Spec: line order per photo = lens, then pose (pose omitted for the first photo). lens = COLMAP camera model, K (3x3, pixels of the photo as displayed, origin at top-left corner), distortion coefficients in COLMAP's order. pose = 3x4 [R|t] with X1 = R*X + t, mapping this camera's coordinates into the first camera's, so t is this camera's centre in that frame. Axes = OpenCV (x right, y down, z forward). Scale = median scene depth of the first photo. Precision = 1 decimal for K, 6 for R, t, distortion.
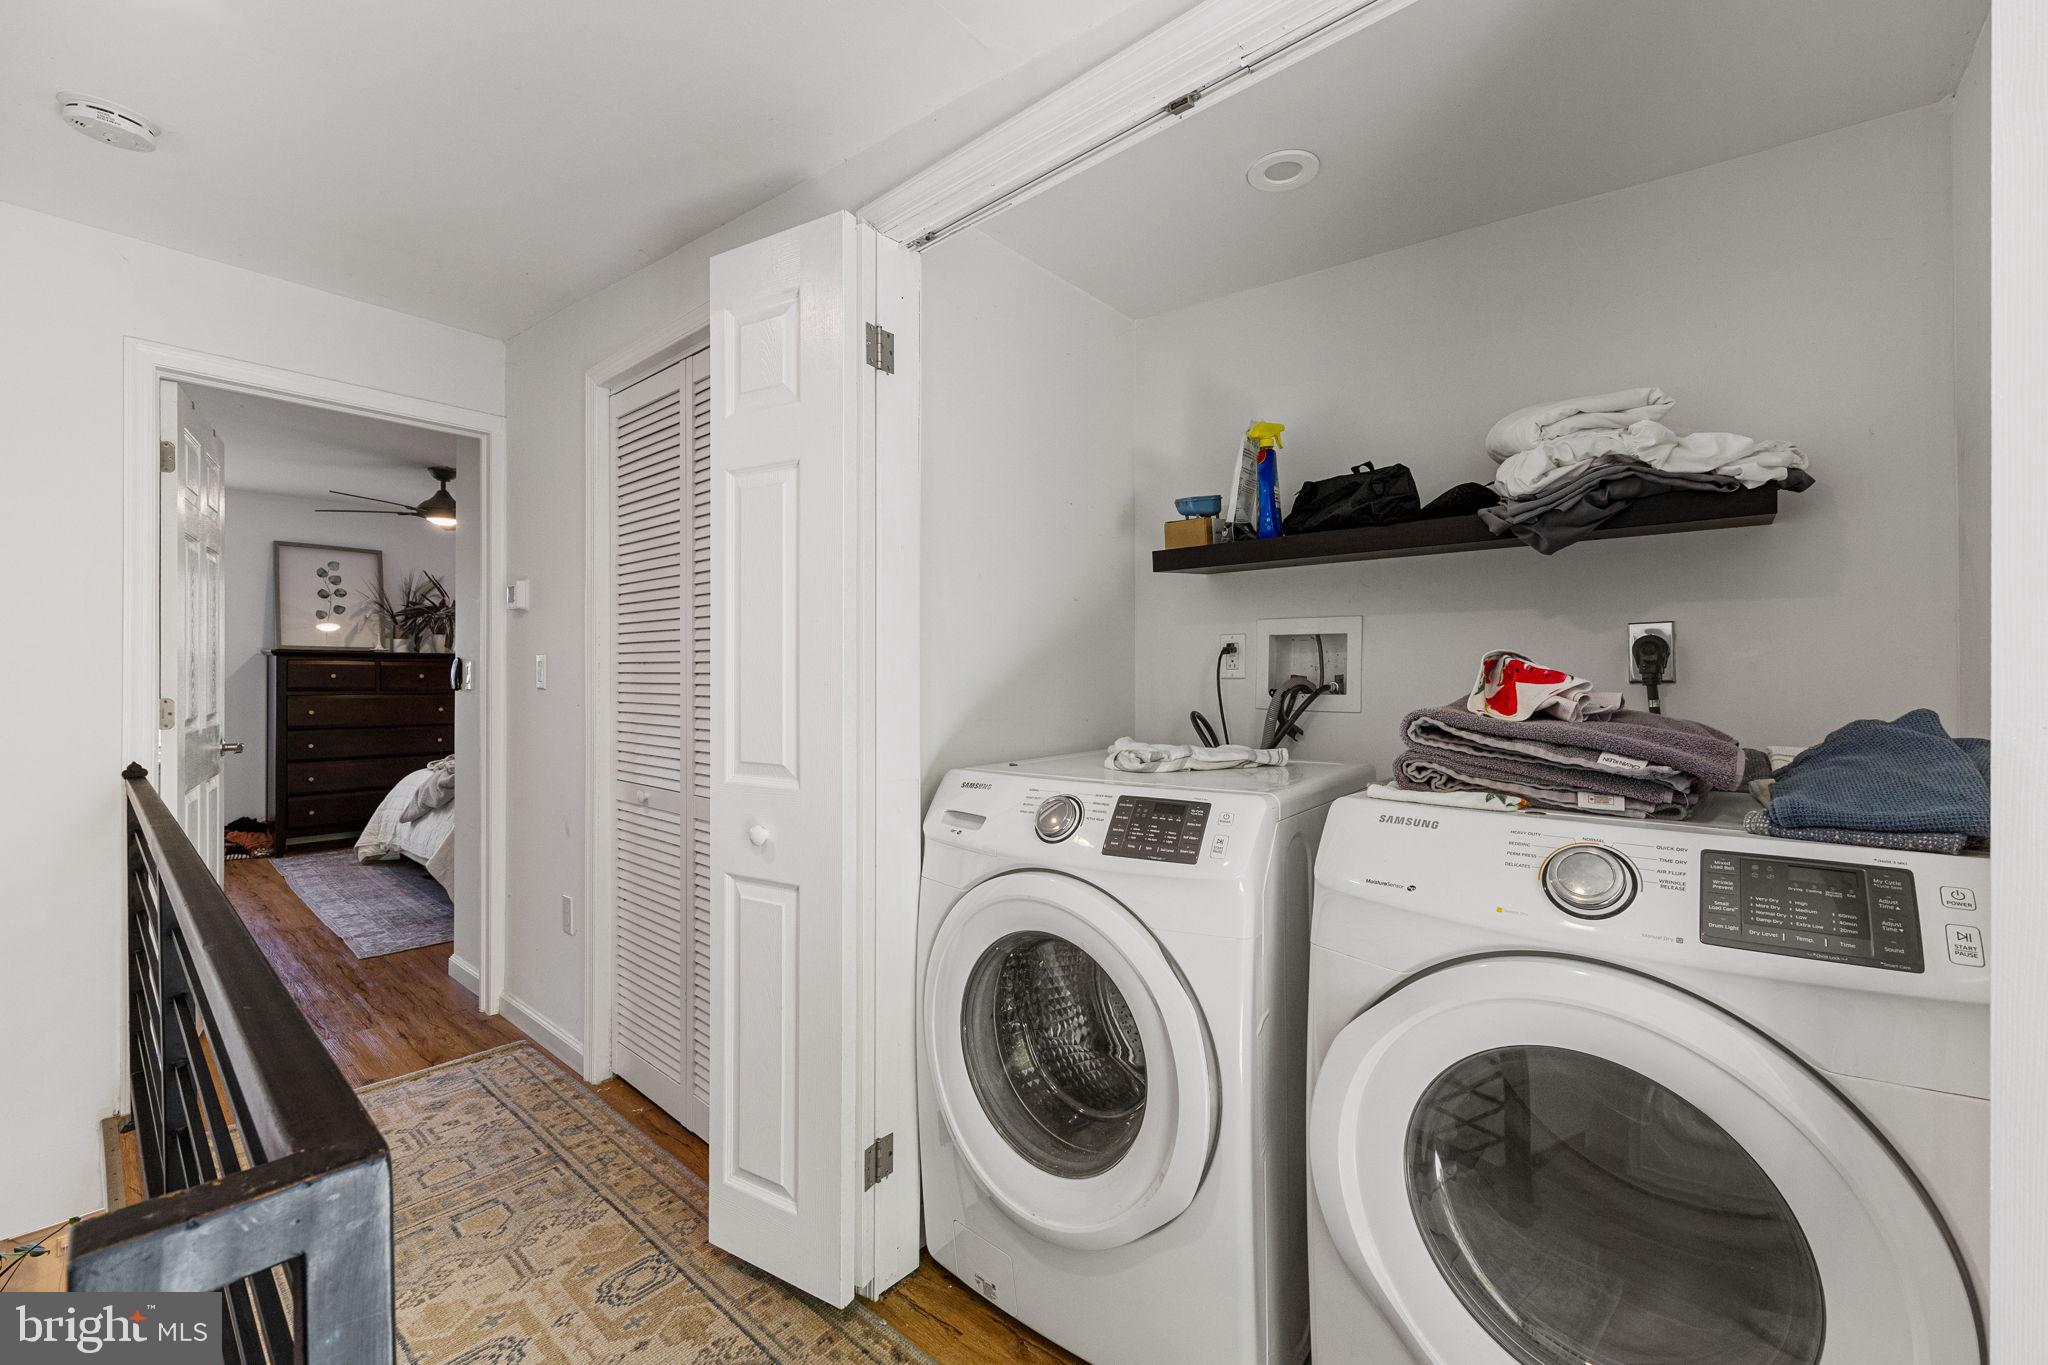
lens RADIAL K [[827.7, 0, 1025.7], [0, 827.7, 686.8], [0, 0, 1]] dist [-0.001694, -0.000389]
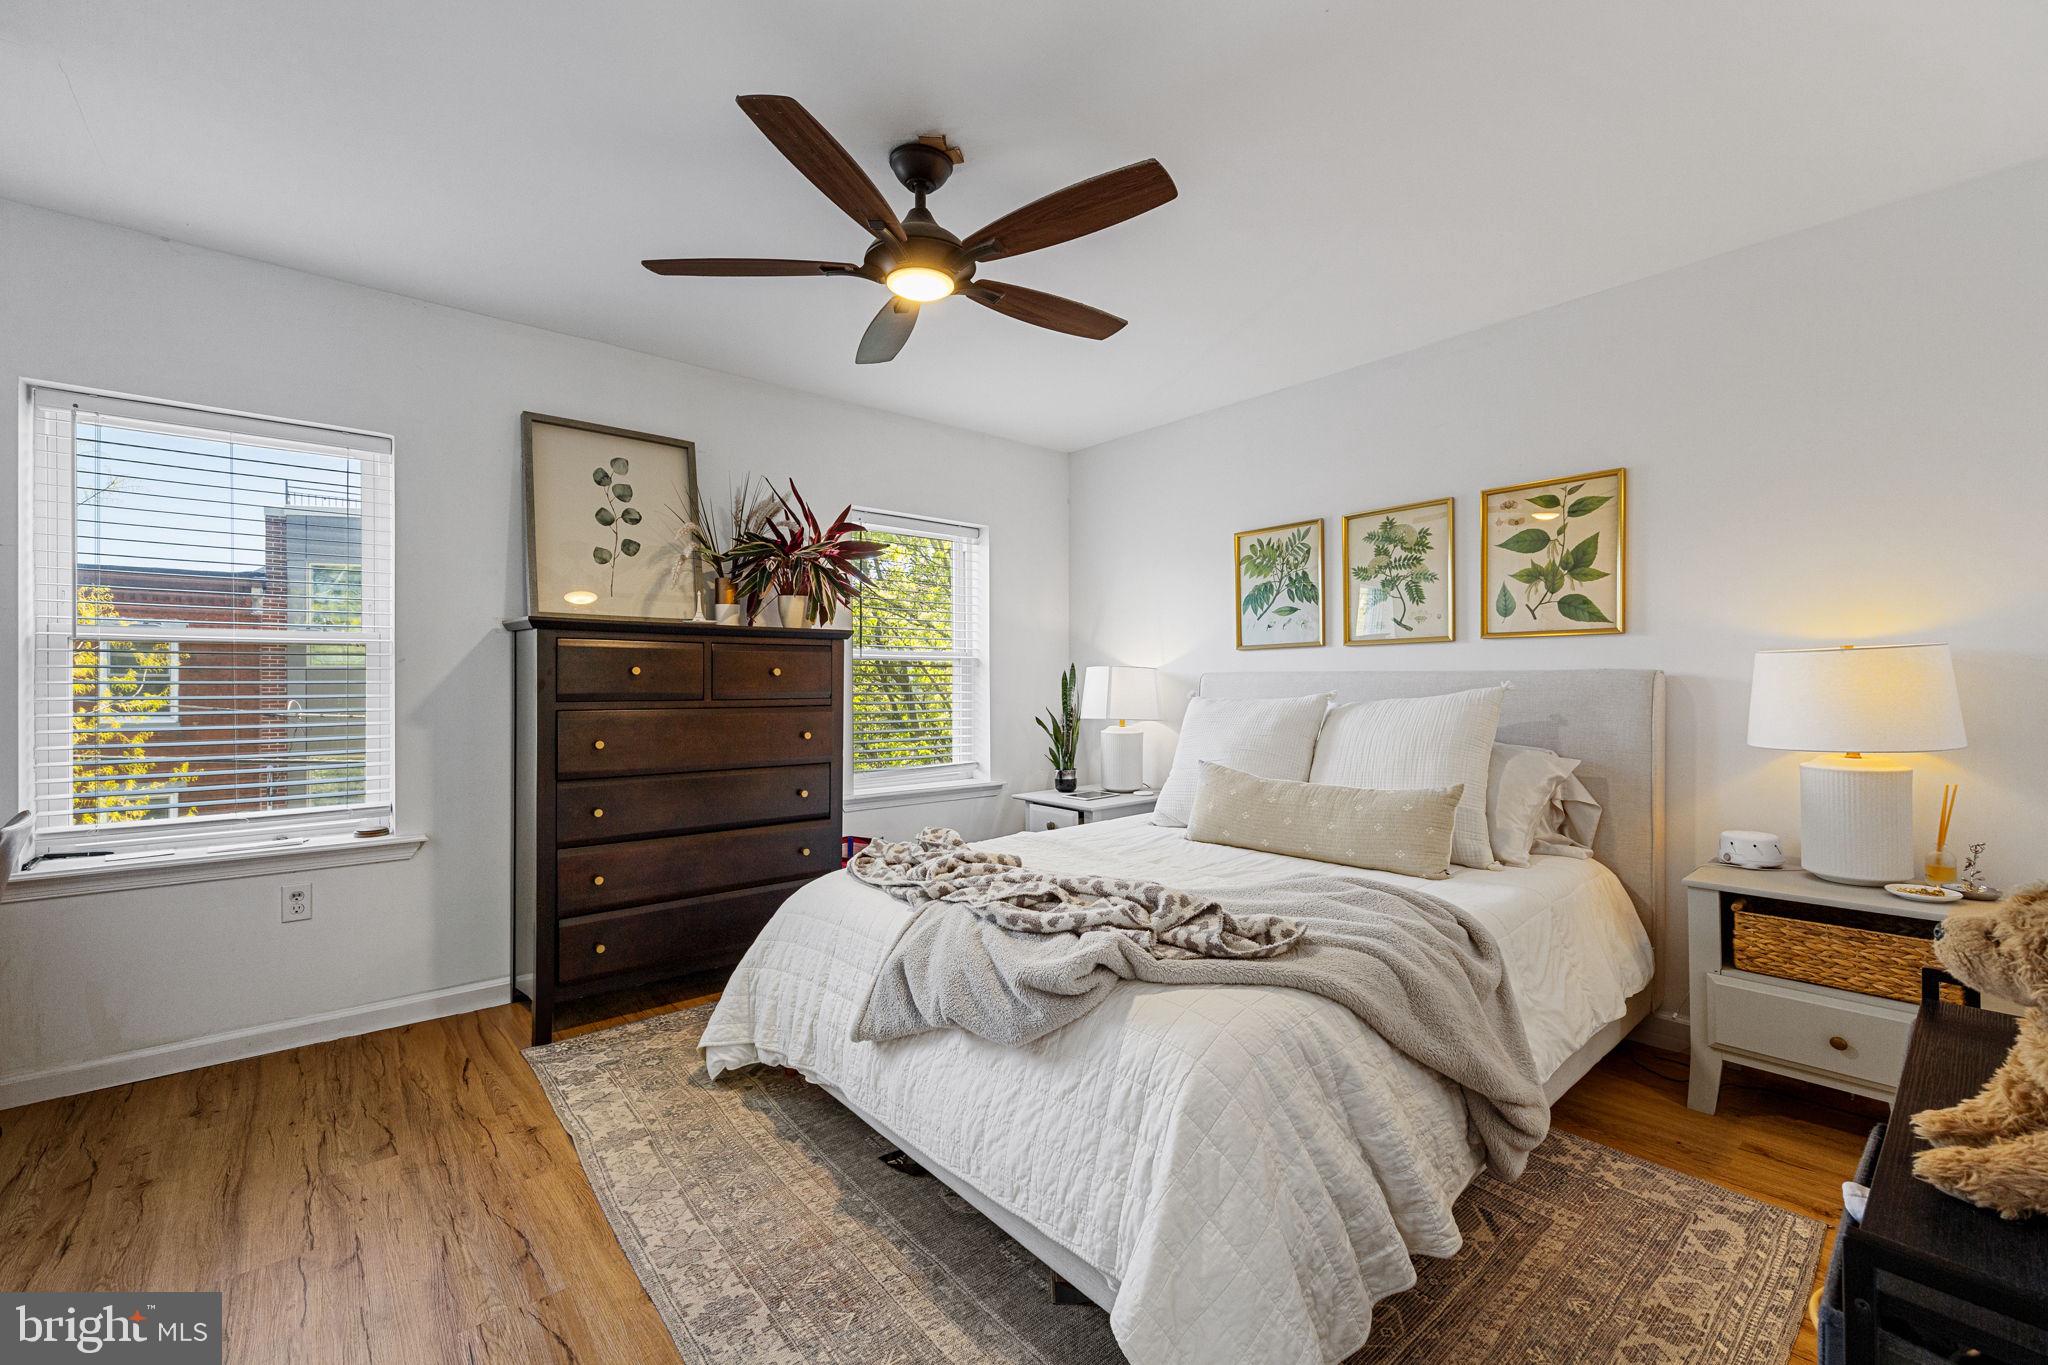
lens RADIAL K [[827.9, 0, 1024.0], [0, 827.9, 692.7], [0, 0, 1]] dist [-0.000135, -0.000124]
pose [[0.989358, -0.000247, -0.145503, -0.503398], [0.001044, 0.999985, 0.005401, -0.002318], [0.145500, -0.005496, 0.989343, 0.510047]]
